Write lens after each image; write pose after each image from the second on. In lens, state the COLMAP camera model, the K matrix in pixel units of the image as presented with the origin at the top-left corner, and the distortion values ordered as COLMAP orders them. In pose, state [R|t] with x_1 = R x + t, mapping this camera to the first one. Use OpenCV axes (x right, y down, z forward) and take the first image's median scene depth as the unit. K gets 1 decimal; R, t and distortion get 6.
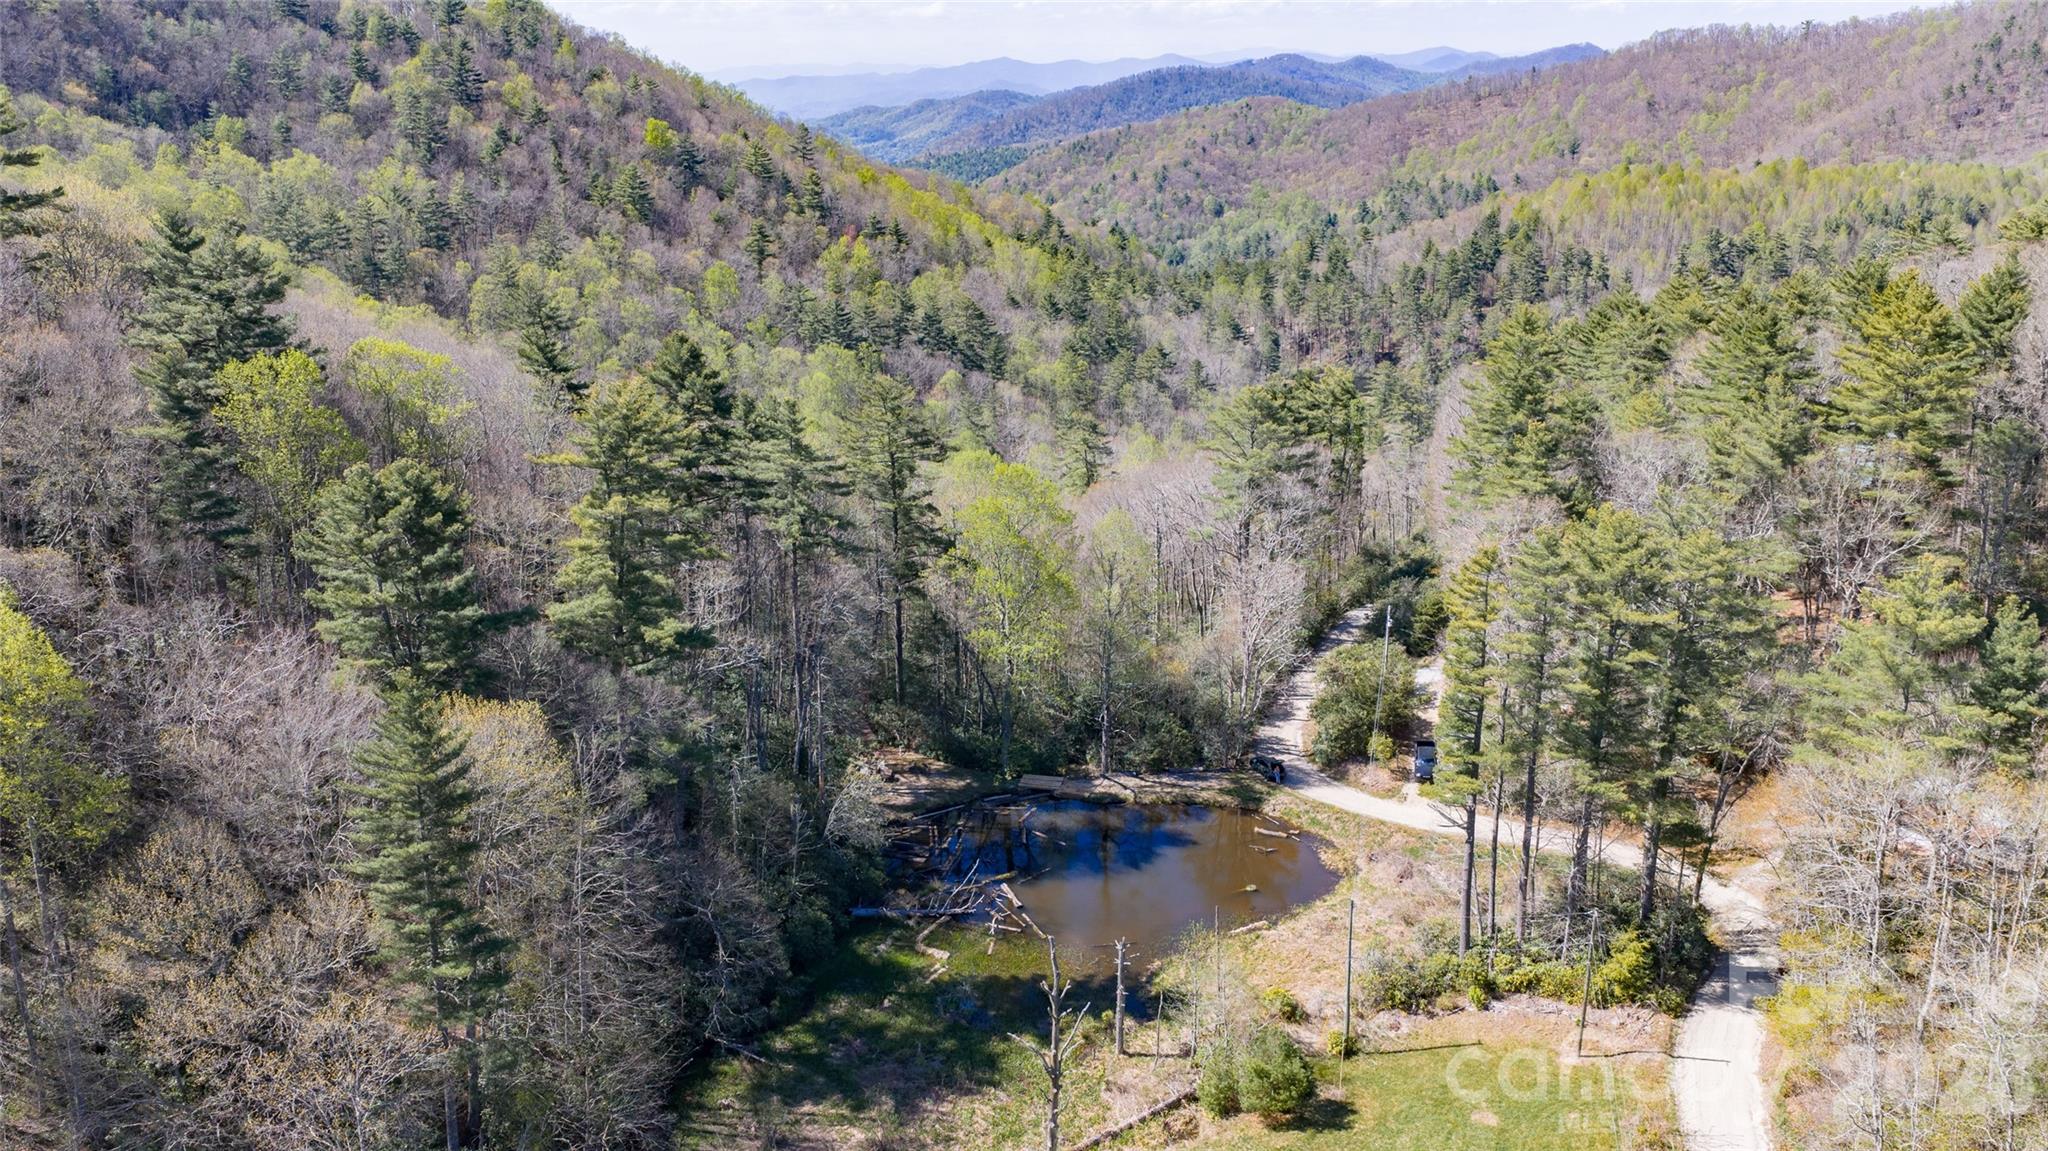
lens RADIAL K [[1685.7, 0, 1026.6], [0, 1685.7, 578.6], [0, 0, 1]] dist [0.034973, -0.064028]
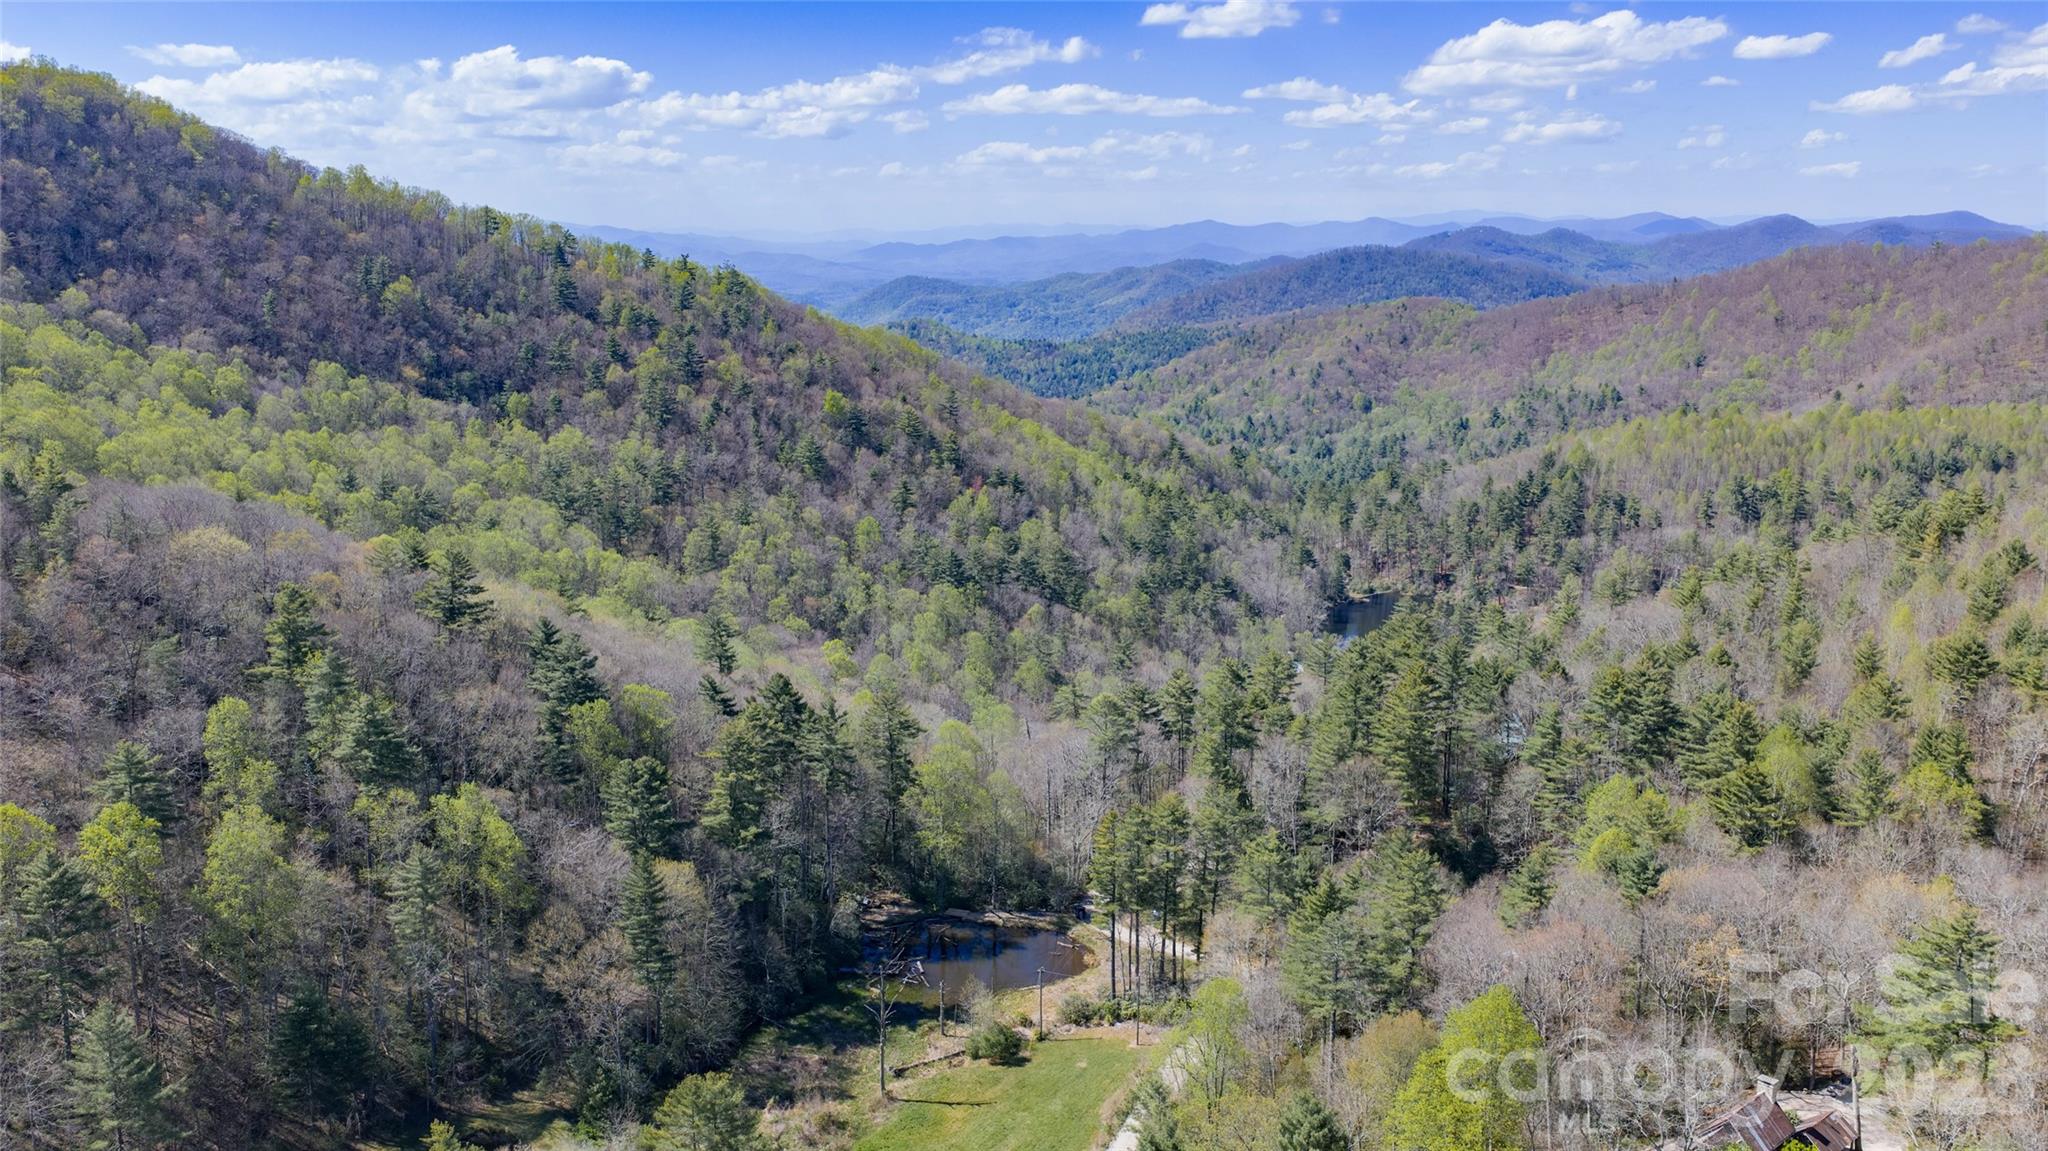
lens RADIAL K [[1685.7, 0, 1026.6], [0, 1685.7, 578.6], [0, 0, 1]] dist [0.034973, -0.064028]
pose [[0.992879, 0.030272, -0.115220, 0.086116], [-0.040302, 0.995501, -0.085747, -0.027250], [0.112106, 0.089780, 0.989632, -0.262677]]
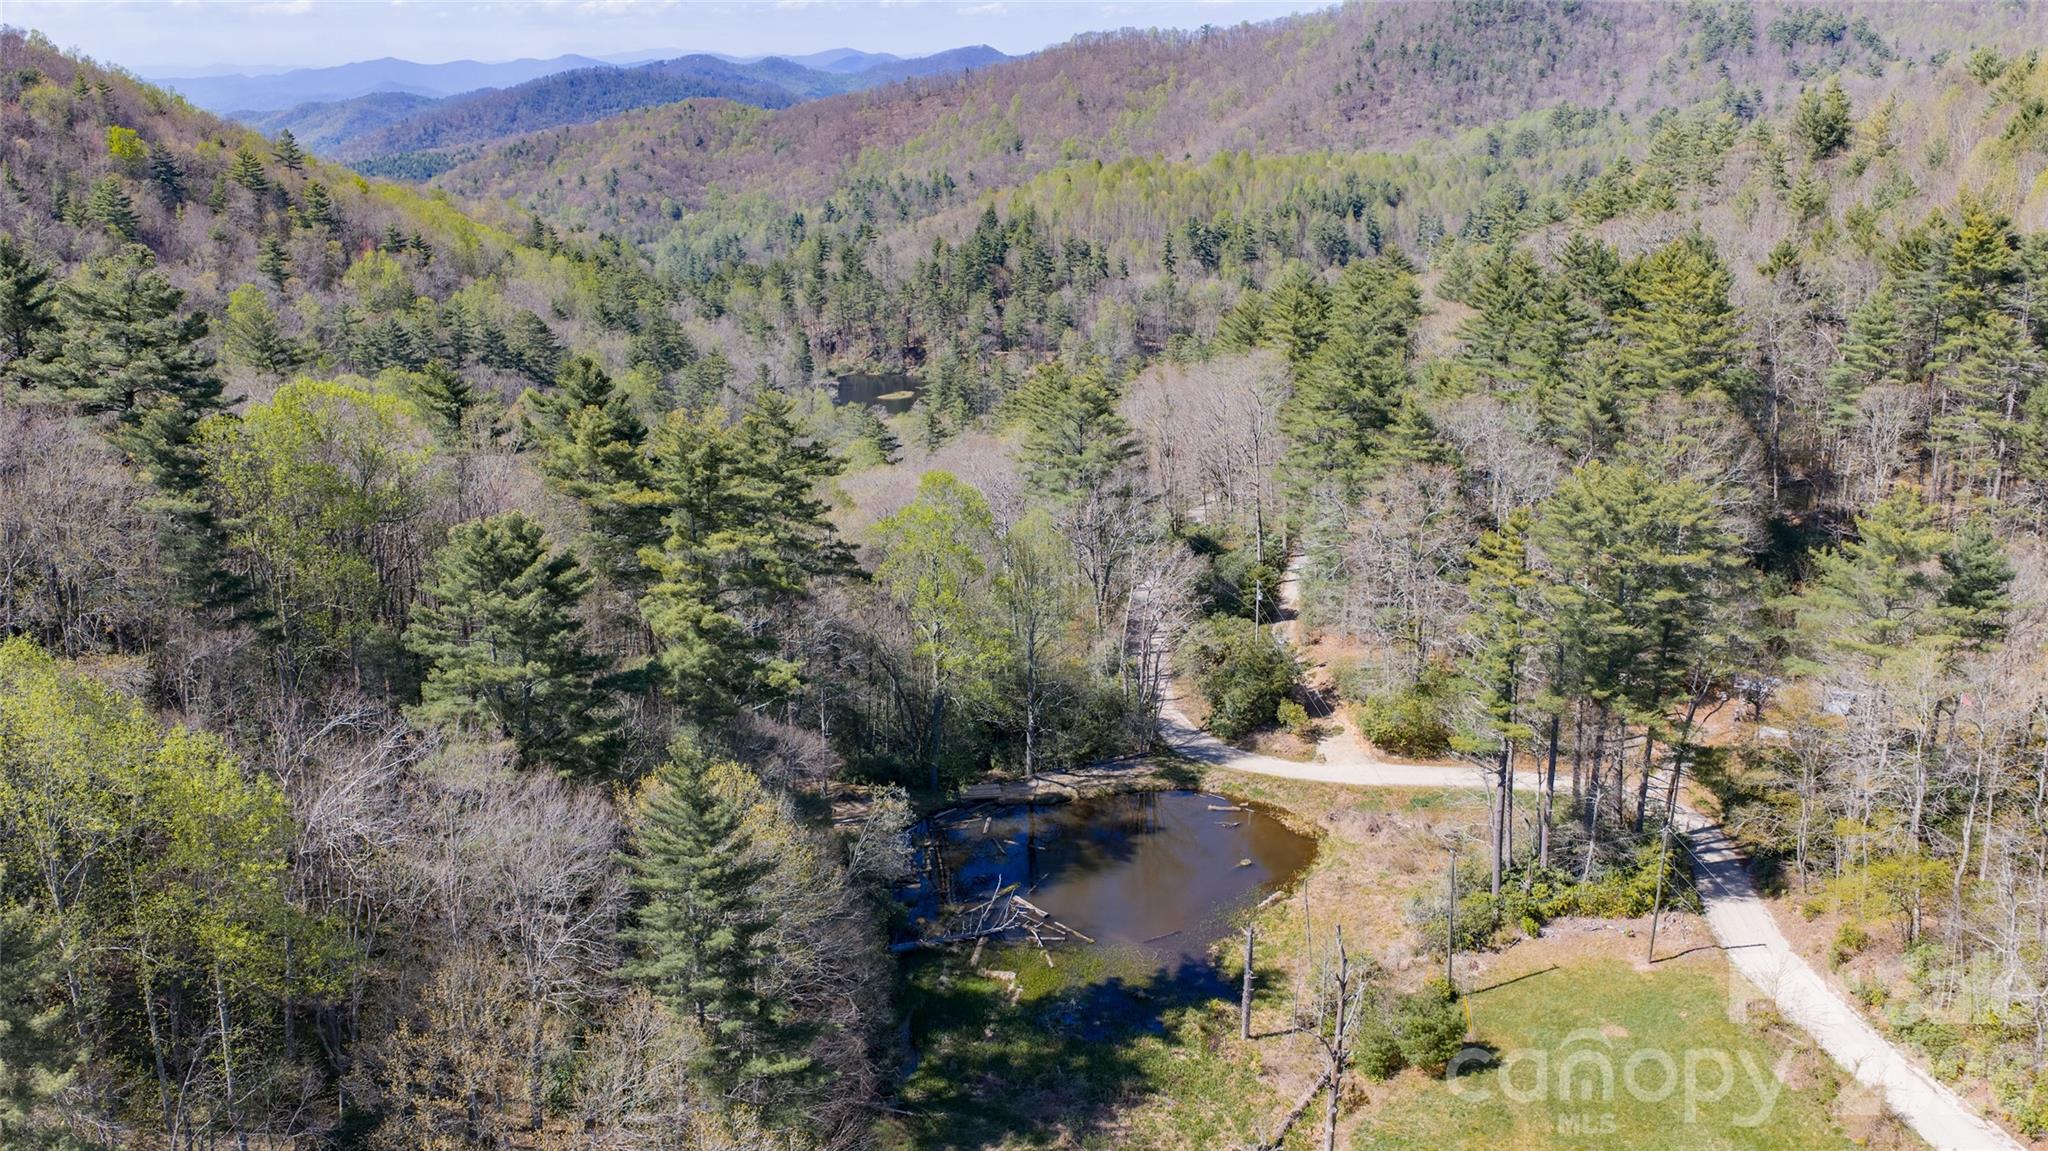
lens RADIAL K [[1685.7, 0, 1026.6], [0, 1685.7, 578.6], [0, 0, 1]] dist [0.034973, -0.064028]
pose [[0.944734, -0.096804, 0.313219, -0.077306], [0.096989, 0.995172, 0.015030, -0.004463], [-0.313162, 0.016180, 0.949562, 0.016261]]
